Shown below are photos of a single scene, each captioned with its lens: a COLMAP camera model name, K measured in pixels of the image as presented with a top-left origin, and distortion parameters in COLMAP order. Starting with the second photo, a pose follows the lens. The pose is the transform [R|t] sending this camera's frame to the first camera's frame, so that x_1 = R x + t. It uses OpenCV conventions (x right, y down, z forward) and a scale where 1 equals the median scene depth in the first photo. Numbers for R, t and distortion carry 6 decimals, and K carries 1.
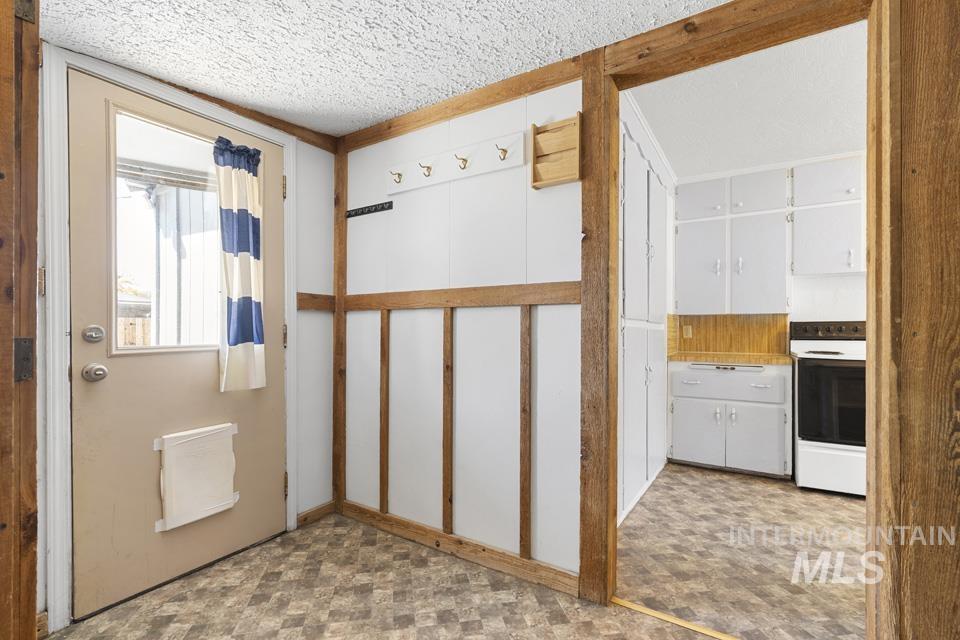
lens RADIAL K [[428.1, 0, 484.8], [0, 428.1, 324.0], [0, 0, 1]] dist [-0.002115, 0.000558]
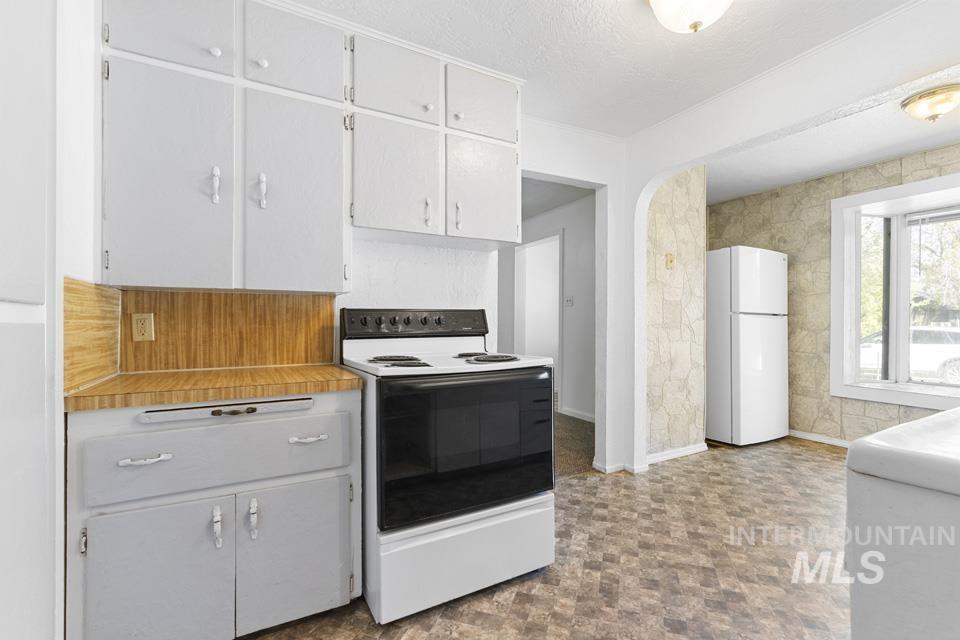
lens RADIAL K [[428.1, 0, 484.8], [0, 428.1, 324.0], [0, 0, 1]] dist [-0.002115, 0.000558]
pose [[0.478828, -0.006692, 0.877883, 0.290191], [-0.007913, 0.999897, 0.011938, 0.007670], [-0.877873, -0.012662, 0.478726, 0.544657]]
